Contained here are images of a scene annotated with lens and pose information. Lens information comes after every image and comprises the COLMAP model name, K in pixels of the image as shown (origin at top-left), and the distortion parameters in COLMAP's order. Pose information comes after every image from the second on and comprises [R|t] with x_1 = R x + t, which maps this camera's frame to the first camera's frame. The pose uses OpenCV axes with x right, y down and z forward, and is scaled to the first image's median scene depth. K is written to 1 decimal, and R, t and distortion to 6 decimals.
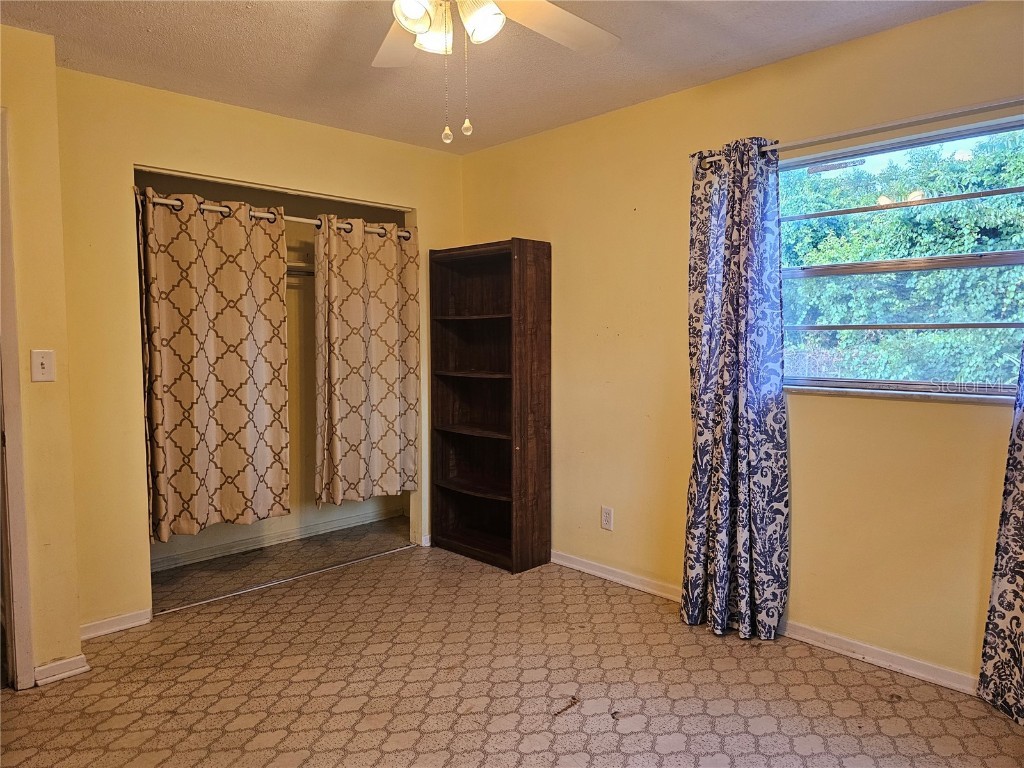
lens RADIAL K [[694.8, 0, 512.3], [0, 694.8, 386.2], [0, 0, 1]] dist [0.036878, -0.032948]
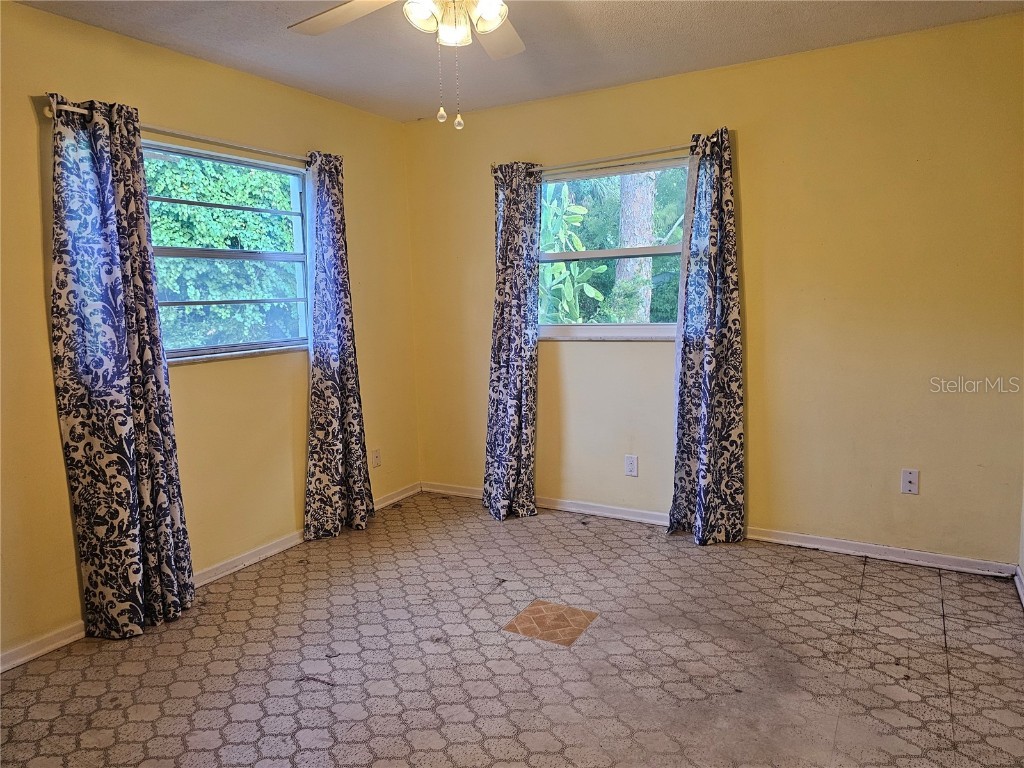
lens RADIAL K [[694.8, 0, 512.6], [0, 694.8, 381.0], [0, 0, 1]] dist [0.036878, -0.032948]
pose [[-0.275962, -0.112219, 0.954595, -0.866692], [0.103370, 0.983936, 0.145551, -0.077400], [-0.955594, 0.138844, -0.259929, 0.894252]]
